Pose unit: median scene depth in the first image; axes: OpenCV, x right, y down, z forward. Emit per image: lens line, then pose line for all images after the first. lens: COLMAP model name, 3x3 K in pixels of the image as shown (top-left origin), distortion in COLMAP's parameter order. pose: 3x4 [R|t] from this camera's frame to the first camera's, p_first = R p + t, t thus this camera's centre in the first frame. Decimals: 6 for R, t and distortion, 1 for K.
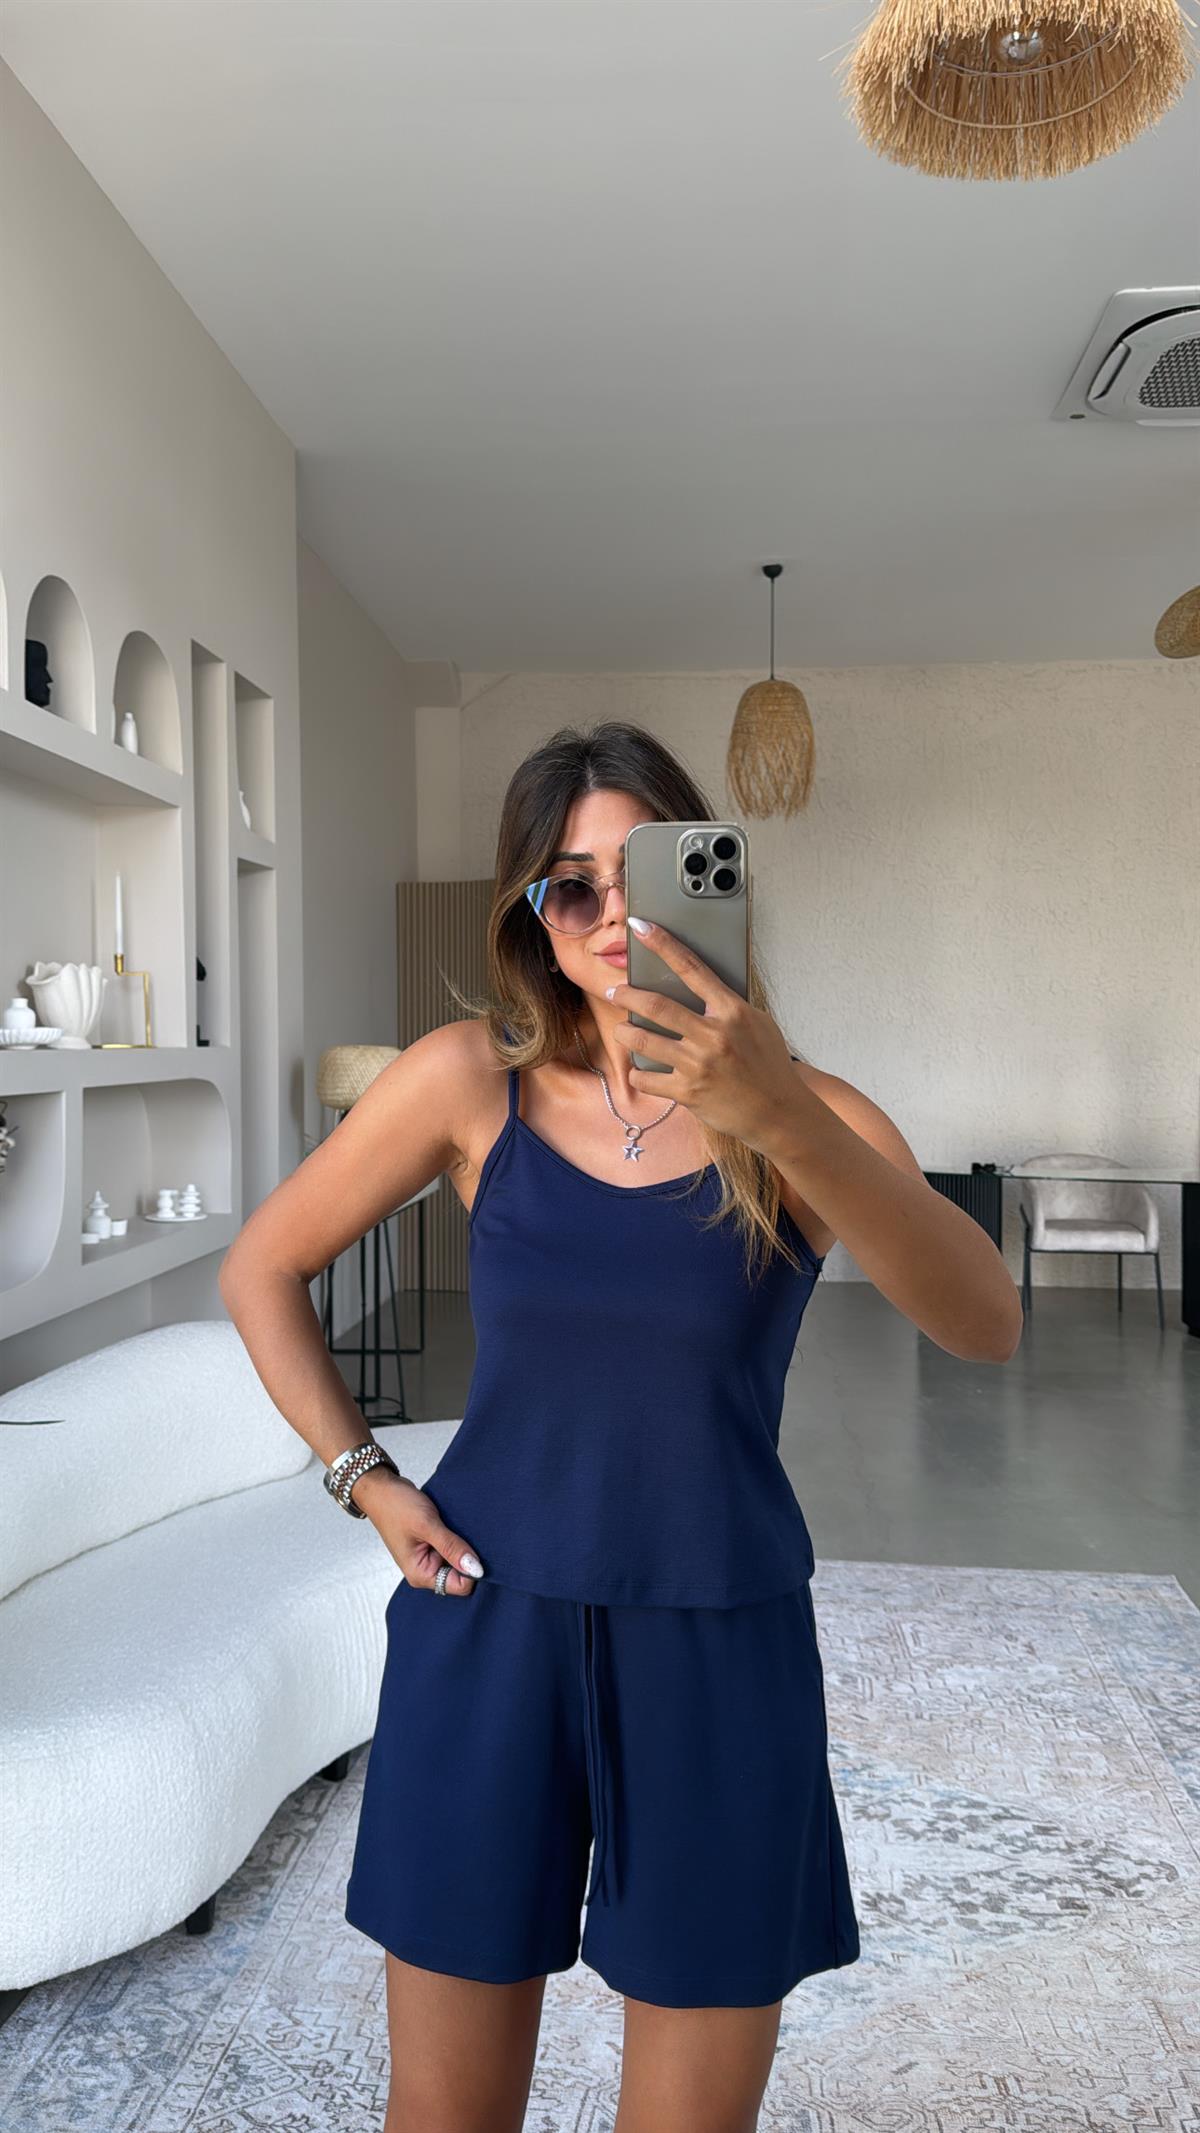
lens RADIAL K [[1637.3, 0, 597.3], [0, 1637.3, 1084.6], [0, 0, 1]] dist [0.005112, -0.008206]
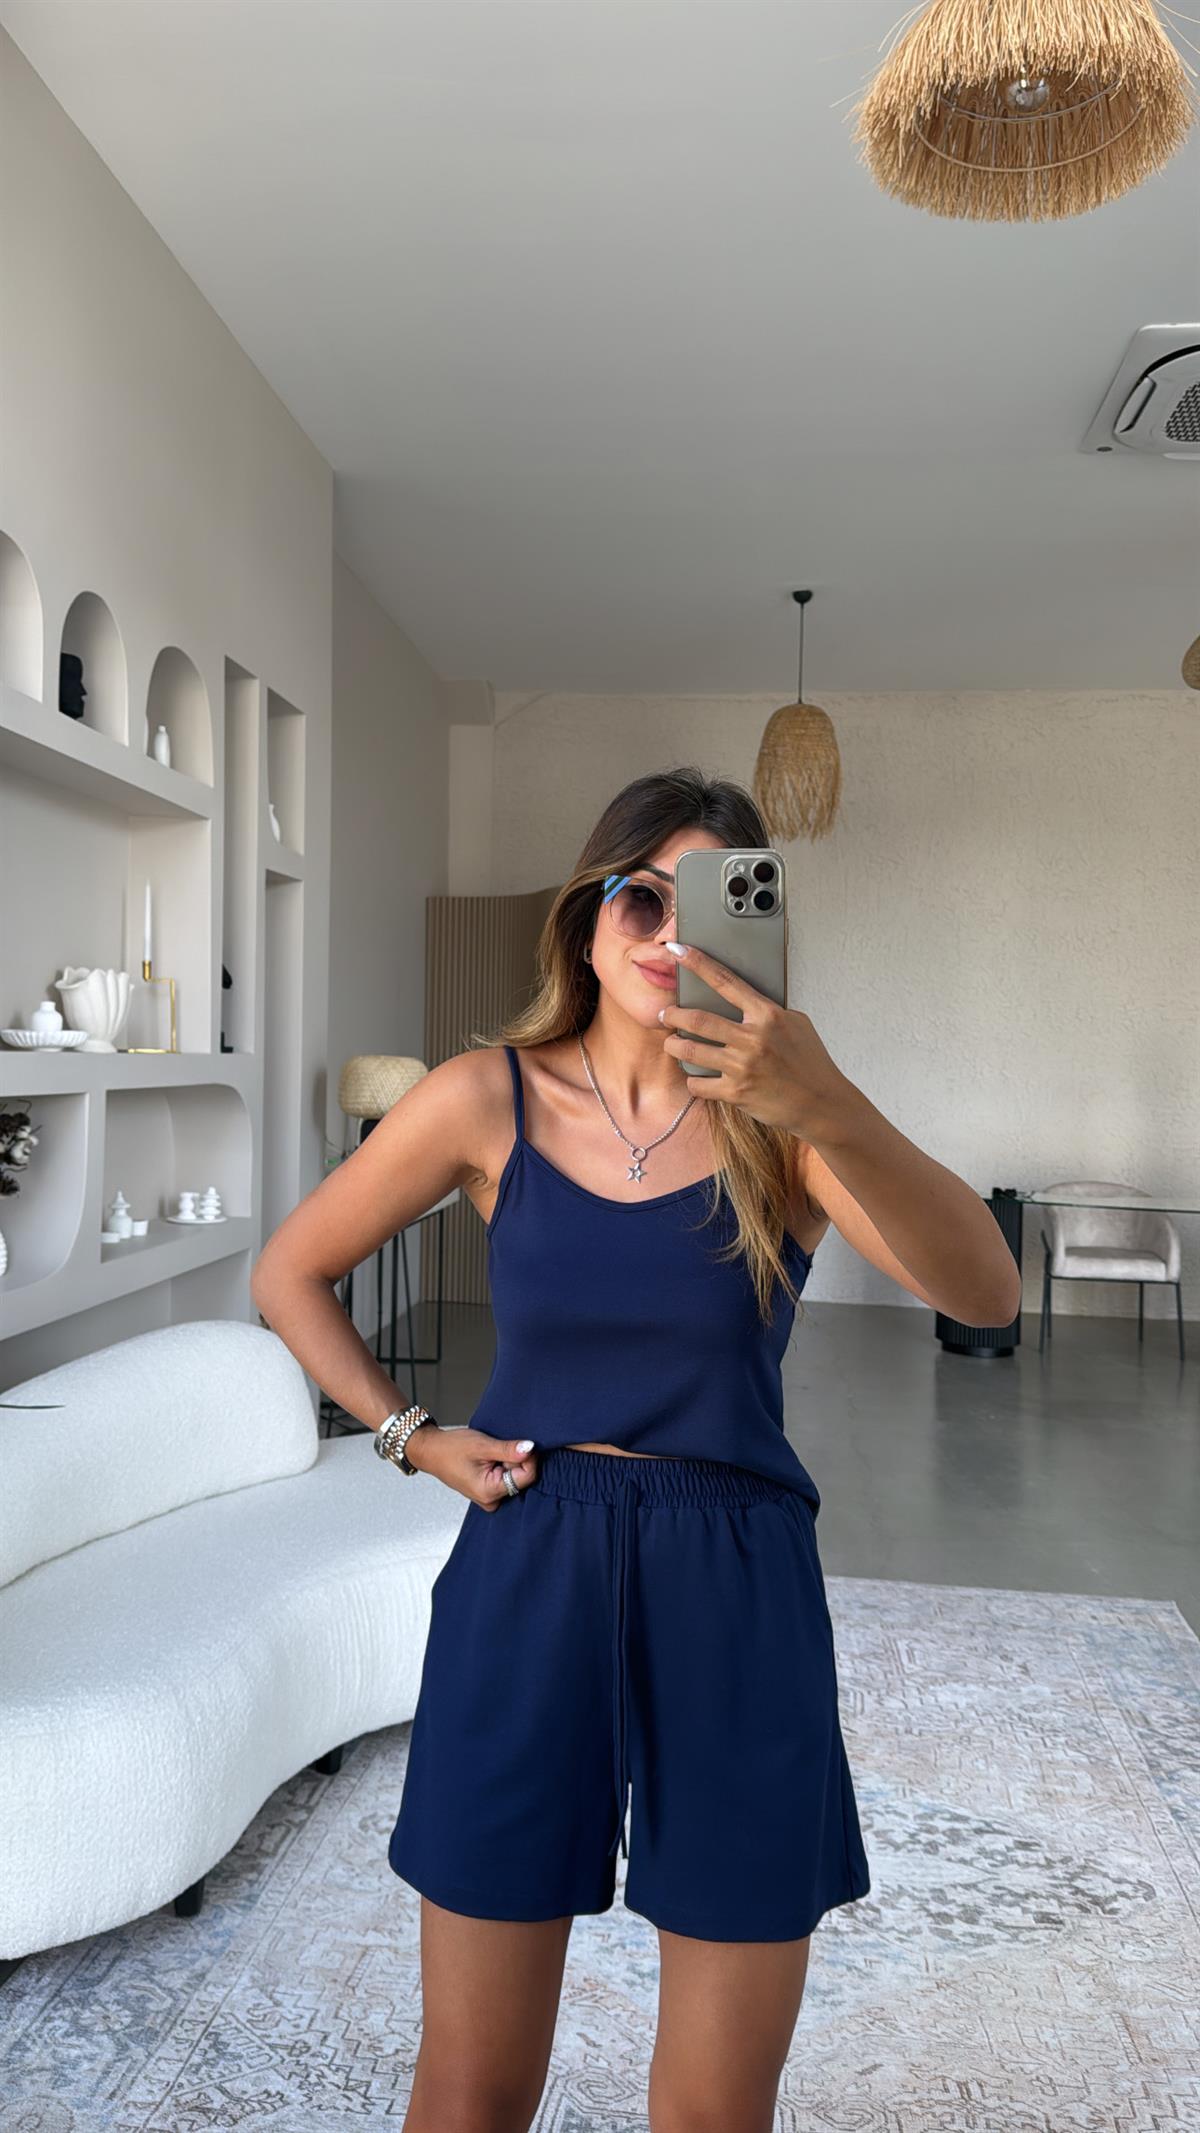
lens RADIAL K [[1642.2, 0, 597.9], [0, 1642.2, 1085.0], [0, 0, 1]] dist [0.008176, -0.011841]
pose [[0.999385, 0.022520, -0.026865, 0.027053], [-0.022831, 0.999675, -0.011333, 0.004121], [0.026601, 0.011940, 0.999575, -0.025659]]
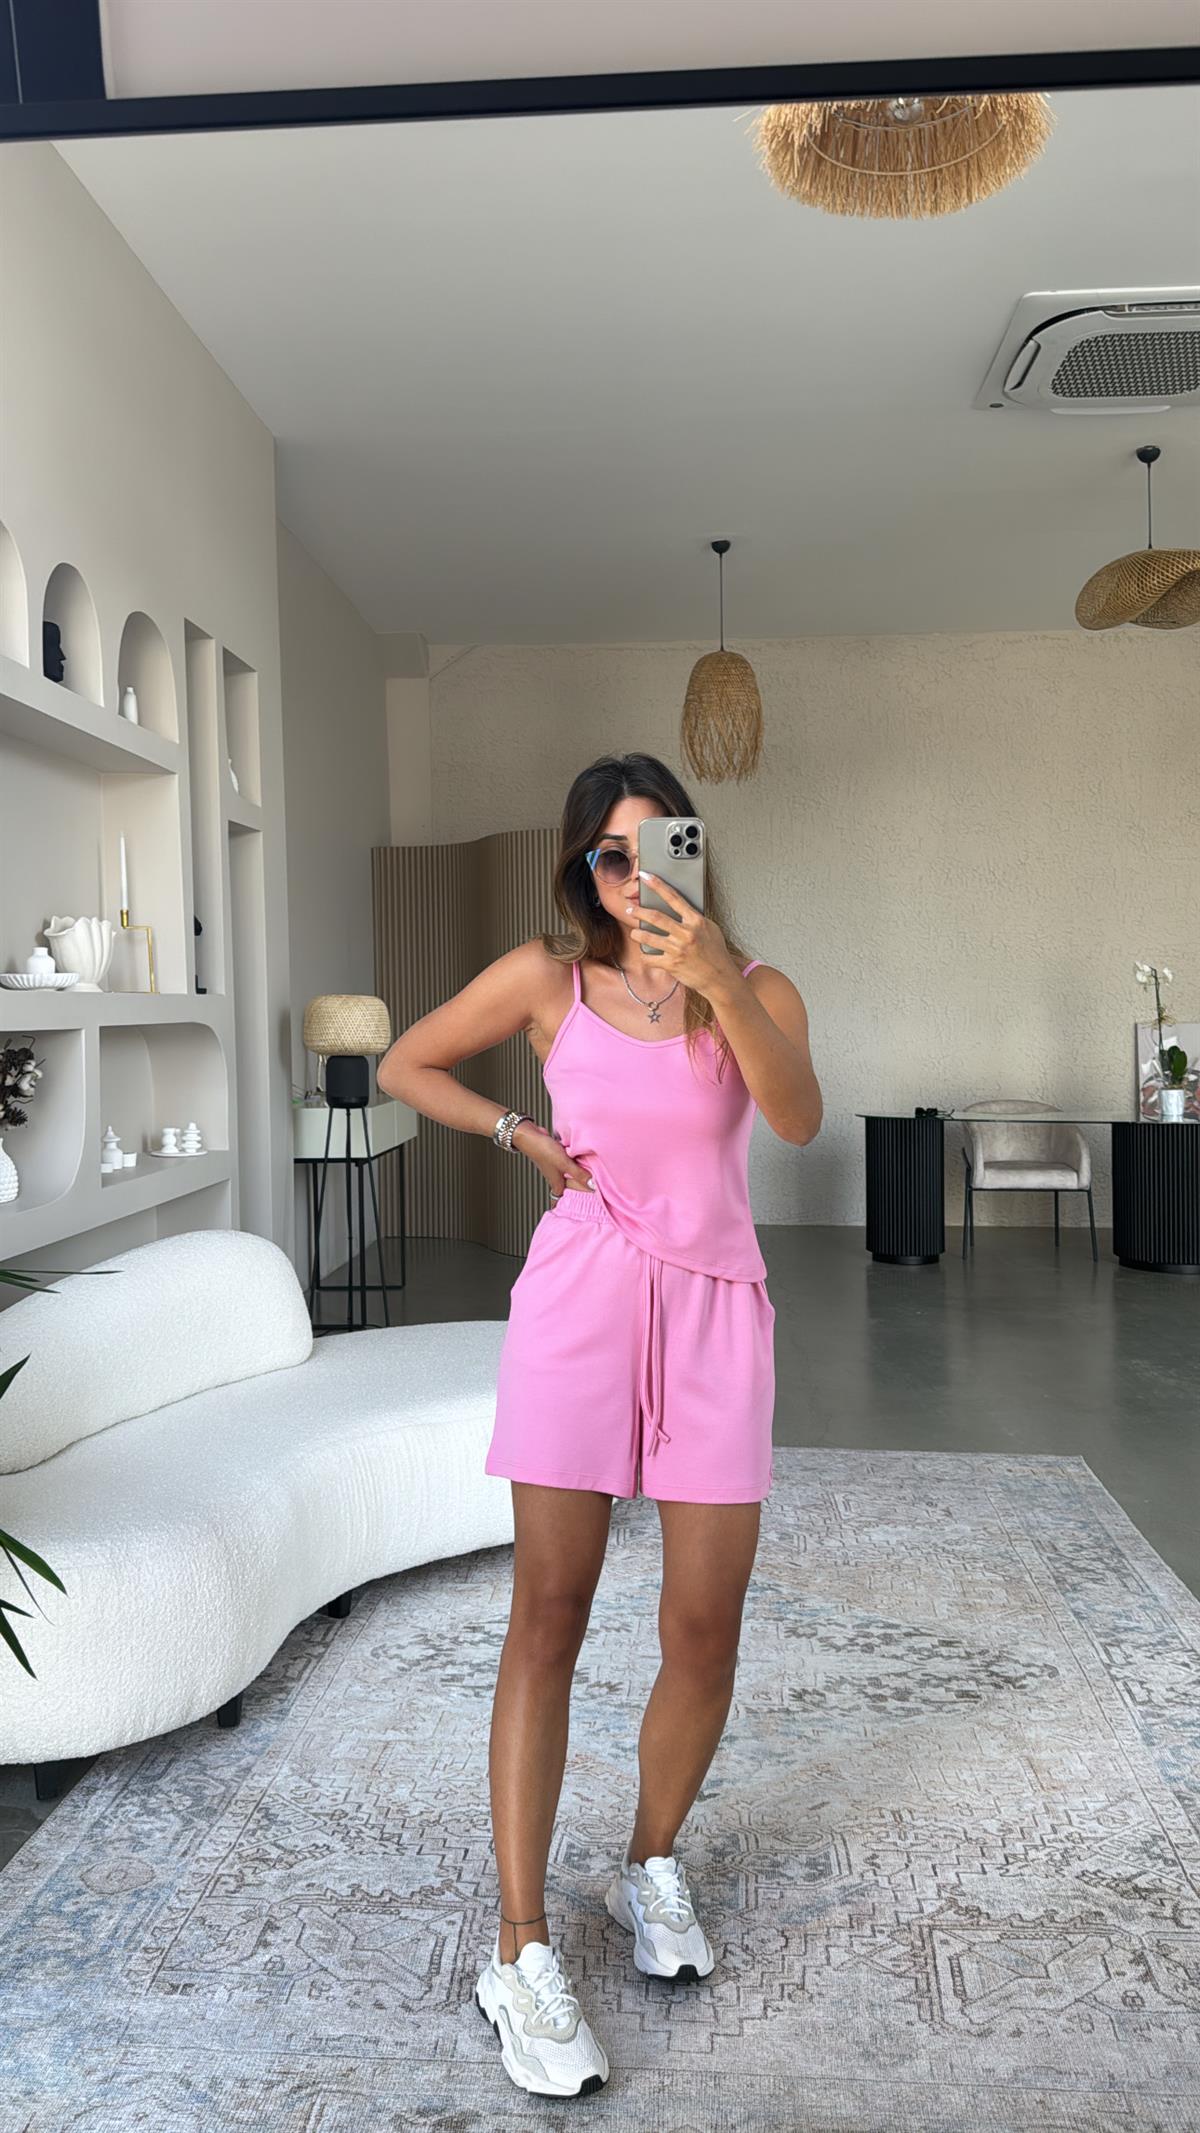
lens RADIAL K [[1664.9, 0, 598.0], [0, 1664.9, 1121.7], [0, 0, 1]] dist [0.064986, -0.181953]
pose [[0.999800, -0.013126, 0.015115, 0.009881], [0.012634, 0.999402, 0.032187, 0.041784], [-0.015528, -0.031989, 0.999368, -0.182360]]
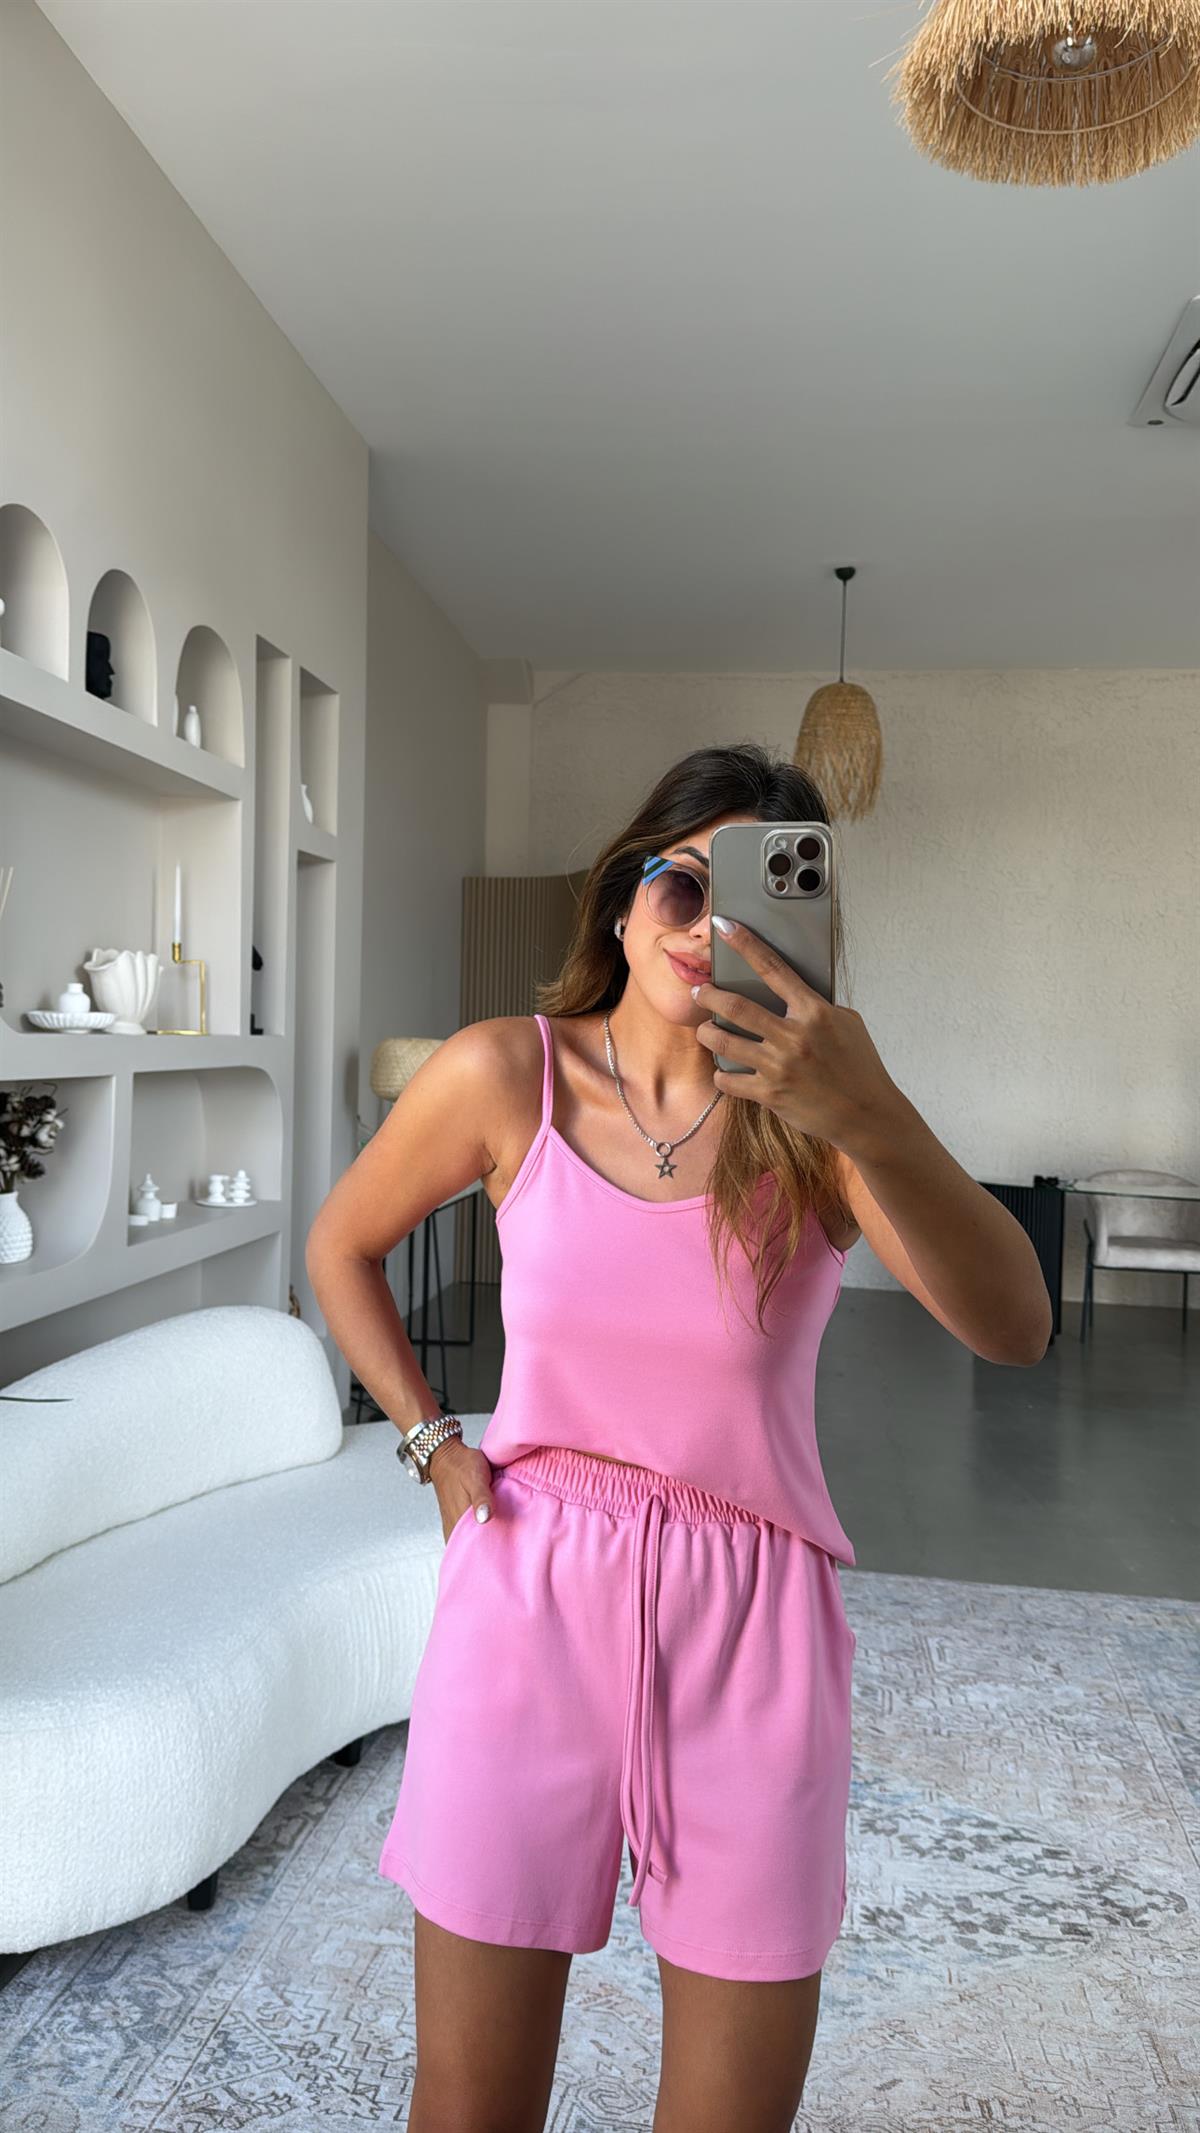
lens RADIAL K [[1638.2, 0, 602.7], [0, 1638.2, 1079.9], [0, 0, 1]] dist [0.005274, -0.009051]
pose [[0.998164, 0.030419, -0.052385, 0.039575], [-0.030475, 0.999536, -0.000260, -0.003072], [0.052353, 0.001856, 0.998627, -0.002845]]
